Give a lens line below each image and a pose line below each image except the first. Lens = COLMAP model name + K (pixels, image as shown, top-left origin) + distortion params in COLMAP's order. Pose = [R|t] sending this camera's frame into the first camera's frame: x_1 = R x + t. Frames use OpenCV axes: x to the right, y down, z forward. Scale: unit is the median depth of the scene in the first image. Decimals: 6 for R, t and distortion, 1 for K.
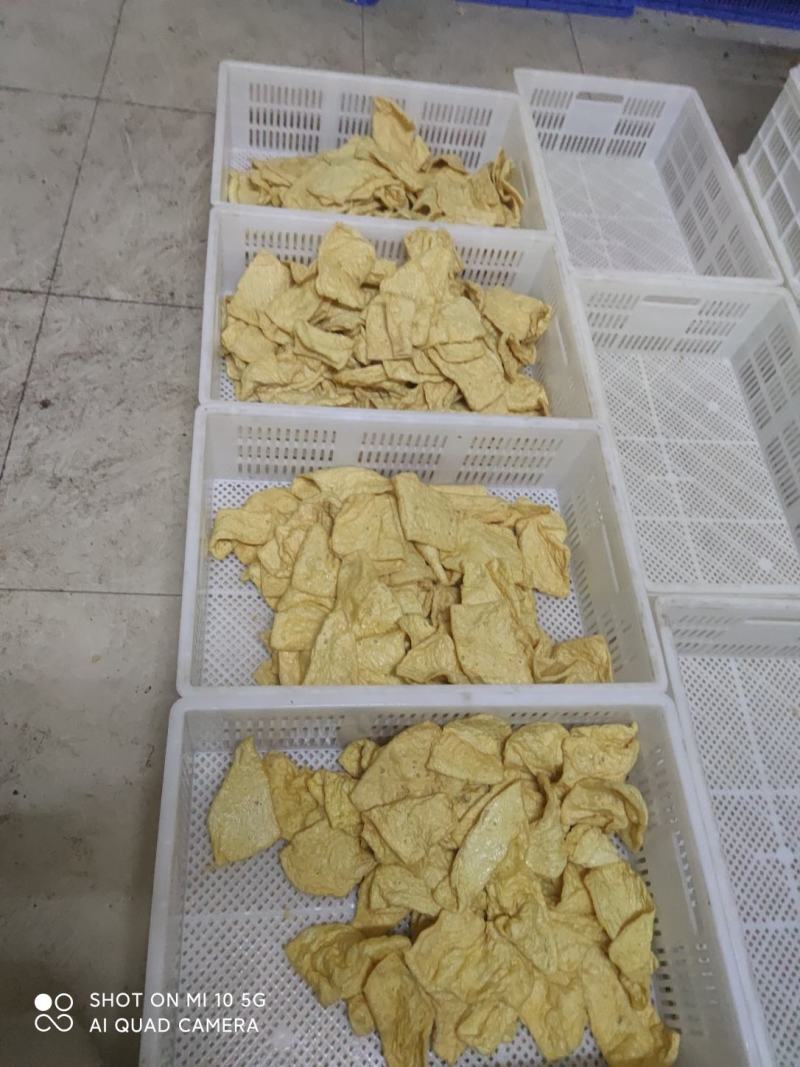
lens RADIAL K [[740.6, 0, 400.0], [0, 740.6, 533.5], [0, 0, 1]] dist [0.064259, -0.062296]
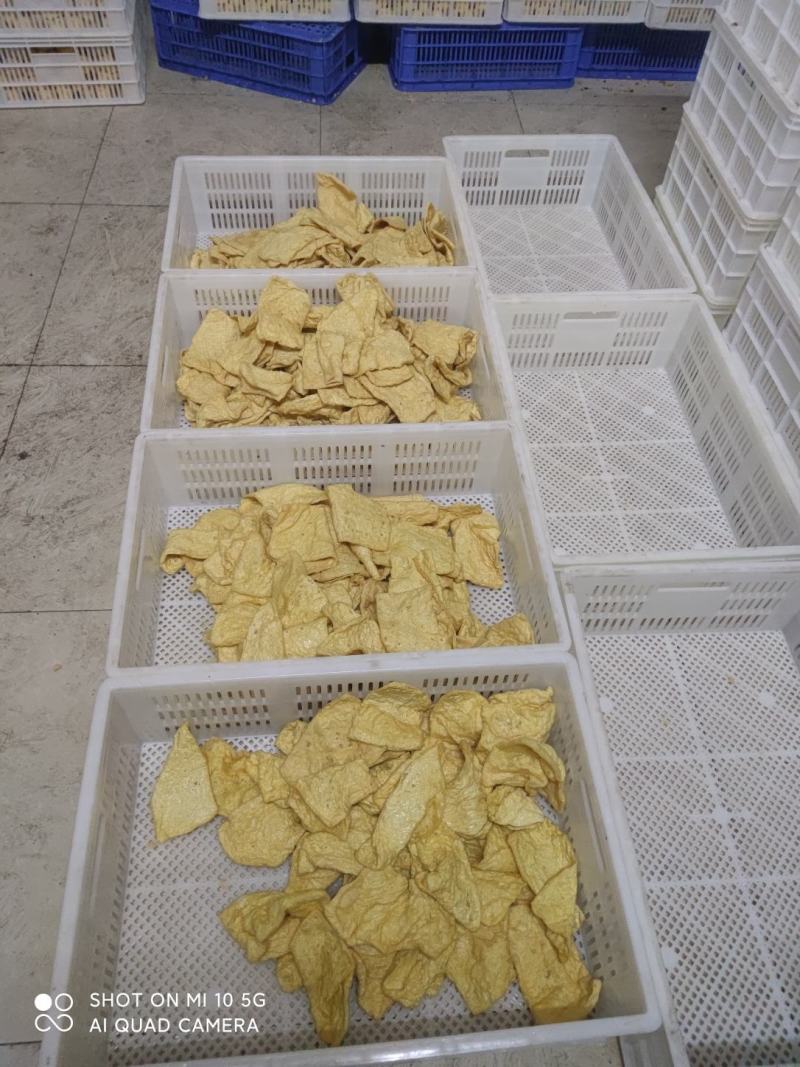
lens RADIAL K [[740.6, 0, 400.0], [0, 740.6, 533.5], [0, 0, 1]] dist [0.064259, -0.062296]
pose [[0.994395, -0.084471, -0.063582, 0.159392], [0.077272, 0.991117, -0.108238, 0.114607], [0.072161, 0.102718, 0.992090, -0.065901]]
